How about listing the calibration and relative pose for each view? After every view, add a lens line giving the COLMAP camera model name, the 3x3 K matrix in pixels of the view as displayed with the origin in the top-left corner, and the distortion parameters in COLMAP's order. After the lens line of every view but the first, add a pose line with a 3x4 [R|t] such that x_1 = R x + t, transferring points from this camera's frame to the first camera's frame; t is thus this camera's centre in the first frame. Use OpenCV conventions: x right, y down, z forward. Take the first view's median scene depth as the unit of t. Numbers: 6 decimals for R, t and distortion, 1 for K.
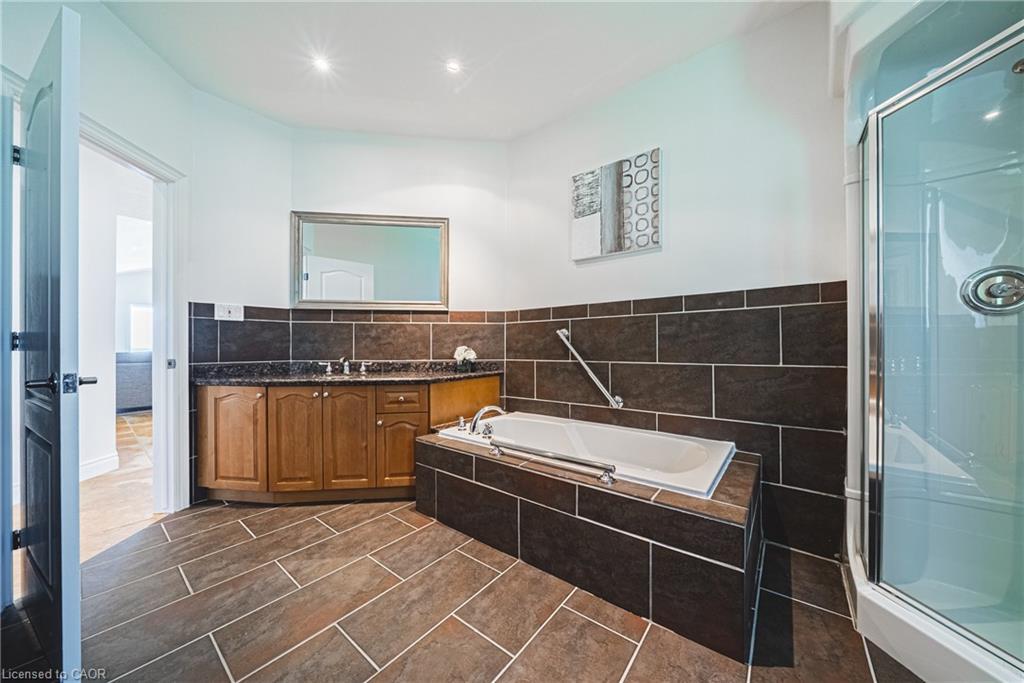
lens RADIAL K [[344.4, 0, 512.0], [0, 344.4, 341.5], [0, 0, 1]] dist [0.000655, 0.000043]
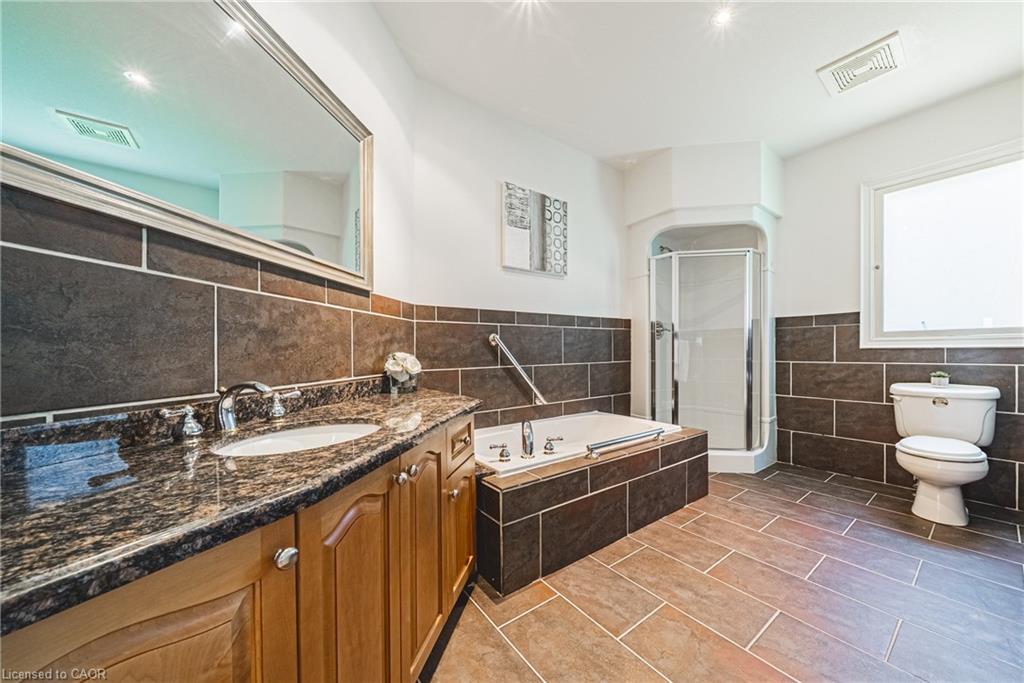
lens RADIAL K [[363.3, 0, 515.9], [0, 363.3, 351.3], [0, 0, 1]] dist [-0.001250, -0.000128]
pose [[0.261669, 0.001267, 0.965157, -0.855782], [-0.005807, 0.999983, 0.000262, 0.012416], [-0.965140, -0.005674, 0.261672, 0.714369]]
